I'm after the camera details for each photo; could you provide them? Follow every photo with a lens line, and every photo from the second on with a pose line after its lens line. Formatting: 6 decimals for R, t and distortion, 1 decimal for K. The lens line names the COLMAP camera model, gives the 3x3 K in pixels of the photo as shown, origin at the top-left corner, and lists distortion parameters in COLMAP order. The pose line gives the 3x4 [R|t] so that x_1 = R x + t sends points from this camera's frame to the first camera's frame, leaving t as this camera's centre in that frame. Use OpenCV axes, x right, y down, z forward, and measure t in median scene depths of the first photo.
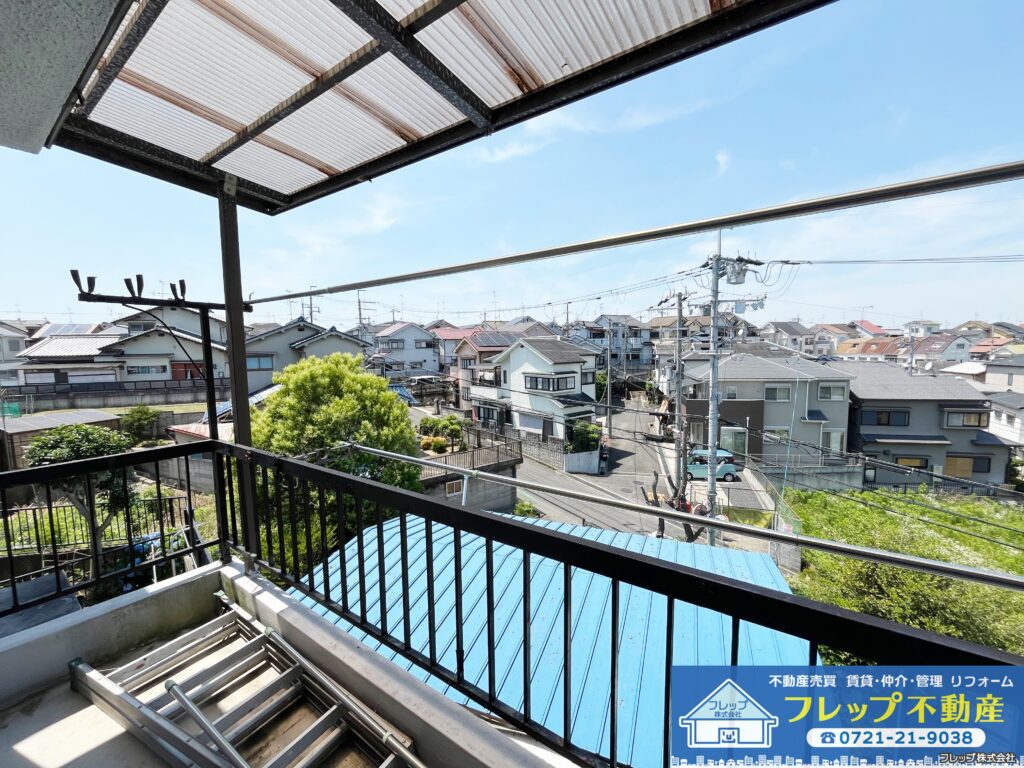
lens RADIAL K [[414.9, 0, 512.9], [0, 414.9, 390.5], [0, 0, 1]] dist [-0.003124, 0.000611]
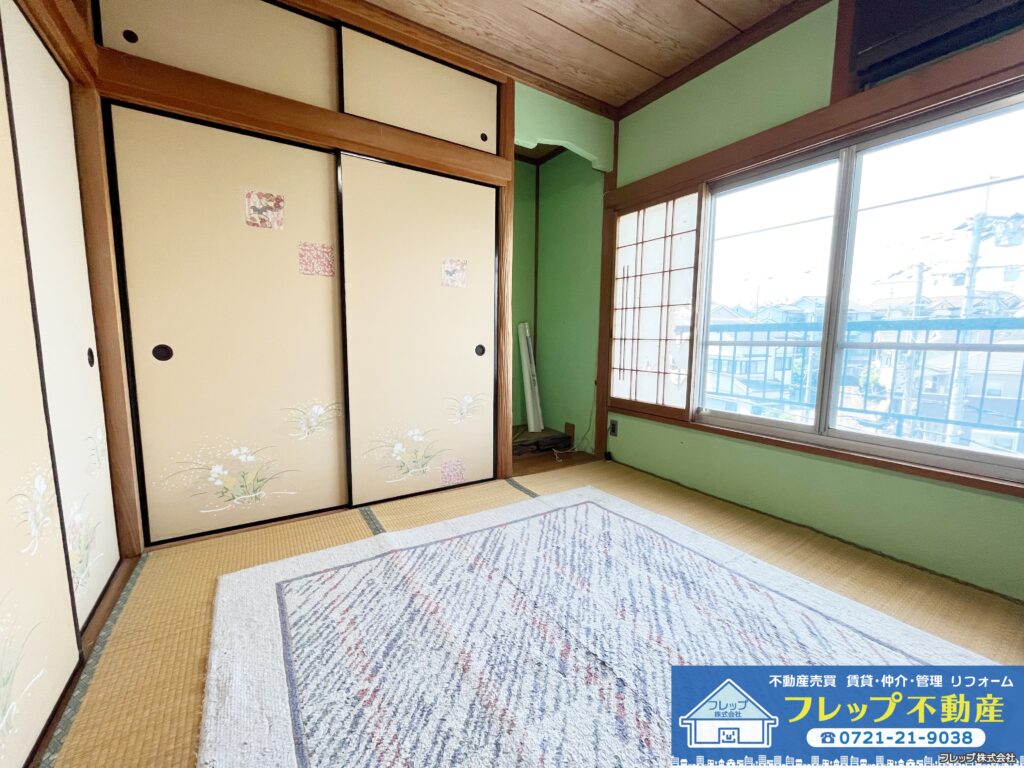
lens RADIAL K [[414.9, 0, 510.7], [0, 414.9, 392.4], [0, 0, 1]] dist [-0.003124, 0.000611]
pose [[0.924574, 0.066393, -0.375174, -0.027934], [-0.053239, 0.997552, 0.045332, 0.025040], [0.377265, -0.021938, 0.925845, -0.075494]]
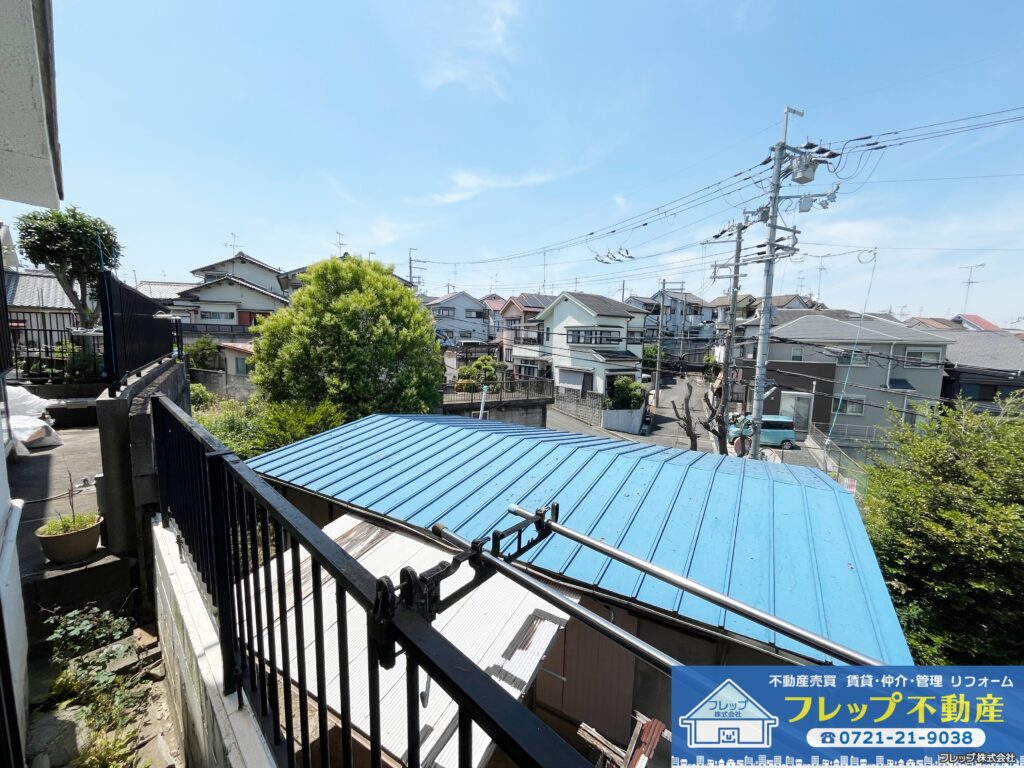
lens RADIAL K [[414.9, 0, 512.2], [0, 414.9, 390.8], [0, 0, 1]] dist [-0.003124, 0.000611]
pose [[0.989855, 0.057740, -0.129822, 0.035817], [-0.055156, 0.998203, 0.023413, 0.090641], [0.130941, -0.016015, 0.991261, 0.027838]]
